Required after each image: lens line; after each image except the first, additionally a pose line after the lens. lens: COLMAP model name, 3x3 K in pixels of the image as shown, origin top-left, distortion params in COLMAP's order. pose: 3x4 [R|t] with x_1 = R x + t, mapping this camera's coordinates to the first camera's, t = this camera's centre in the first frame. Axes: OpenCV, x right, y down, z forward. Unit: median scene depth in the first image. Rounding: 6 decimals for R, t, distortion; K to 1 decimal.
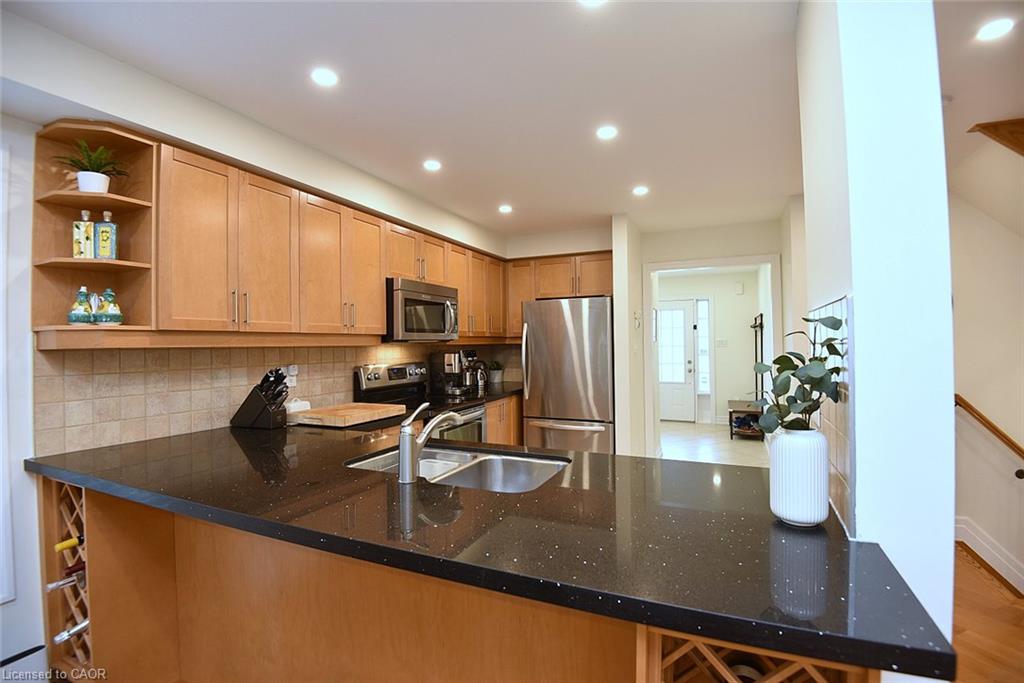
lens RADIAL K [[481.5, 0, 512.0], [0, 481.5, 341.5], [0, 0, 1]] dist [0.000843, -0.019110]
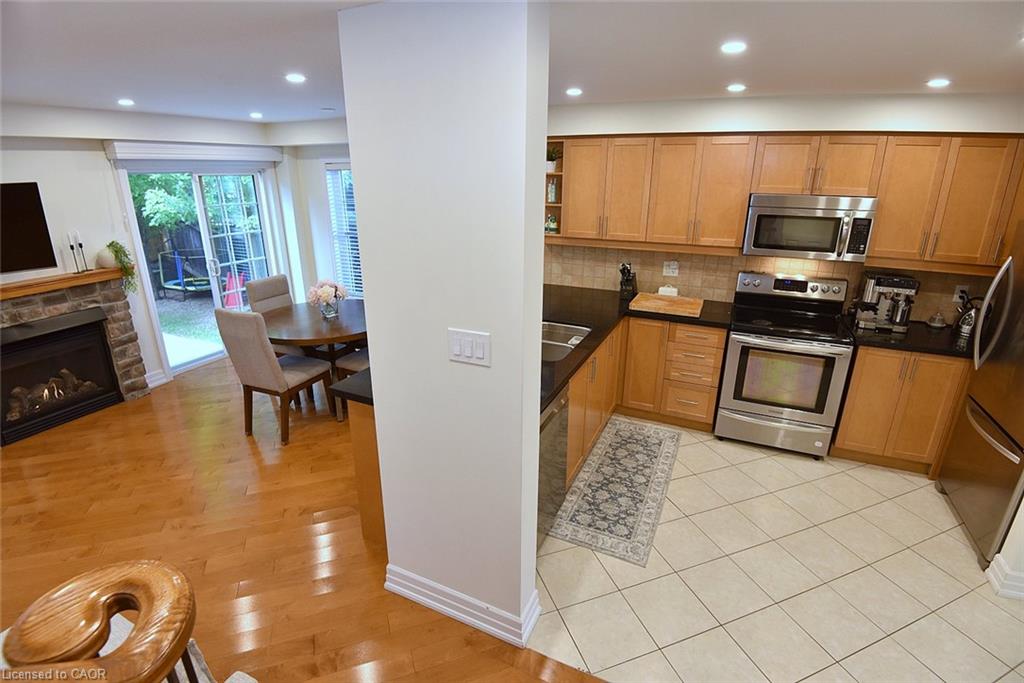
lens RADIAL K [[481.5, 0, 512.0], [0, 481.5, 341.5], [0, 0, 1]] dist [0.000843, -0.019110]
pose [[-0.012423, 0.340508, -0.940160, 1.116587], [0.004371, 0.940242, 0.340480, -0.248300], [0.999913, 0.000120, -0.013169, 0.632010]]
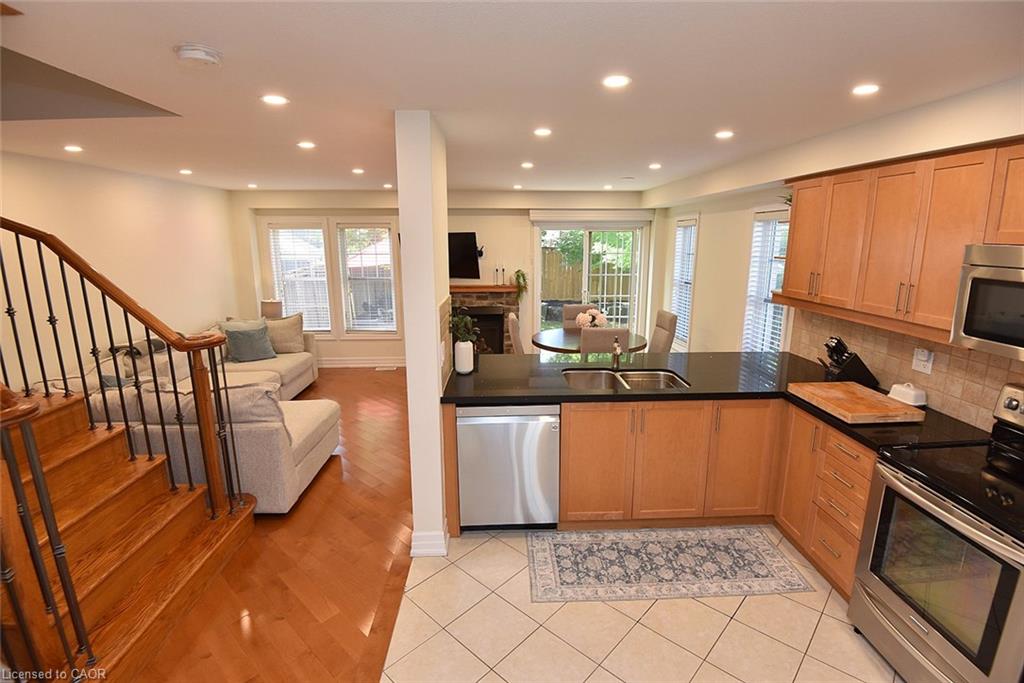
lens RADIAL K [[481.5, 0, 512.0], [0, 481.5, 341.5], [0, 0, 1]] dist [0.000843, -0.019110]
pose [[-0.896850, 0.108357, -0.428858, 0.726624], [0.017841, 0.977604, 0.209697, -0.195234], [0.441975, 0.180416, -0.878697, 1.672400]]
